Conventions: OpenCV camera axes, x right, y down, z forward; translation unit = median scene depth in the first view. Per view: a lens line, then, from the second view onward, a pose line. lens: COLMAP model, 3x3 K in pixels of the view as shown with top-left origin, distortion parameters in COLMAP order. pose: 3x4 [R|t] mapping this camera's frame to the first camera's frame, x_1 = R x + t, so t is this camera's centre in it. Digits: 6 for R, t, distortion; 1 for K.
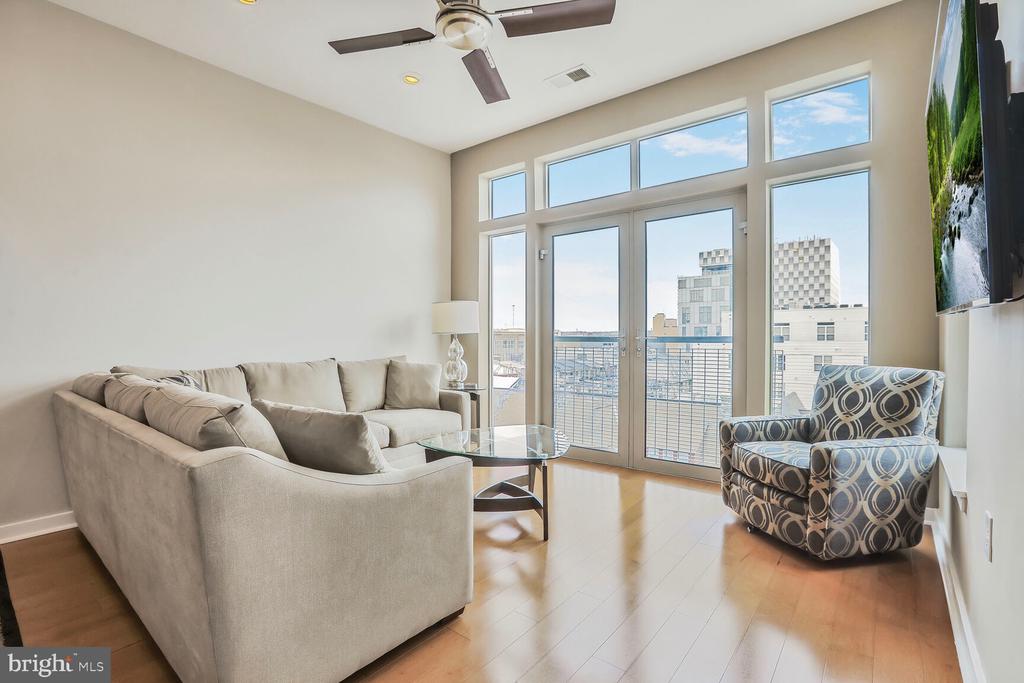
lens RADIAL K [[473.5, 0, 506.1], [0, 473.5, 339.2], [0, 0, 1]] dist [-0.013072, 0.001859]
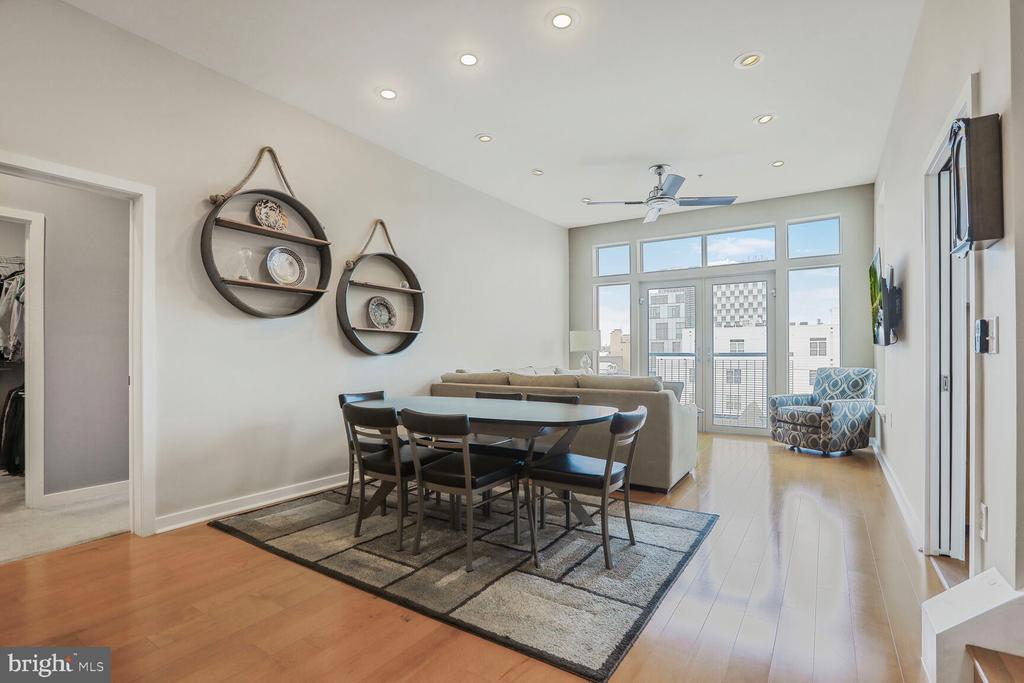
lens RADIAL K [[516.9, 0, 506.7], [0, 516.9, 350.9], [0, 0, 1]] dist [0.018044, -0.000514]
pose [[0.990996, -0.003594, 0.133840, -1.026912], [0.004897, 0.999944, -0.009411, 0.000833], [-0.133799, 0.009982, 0.990958, -1.100851]]
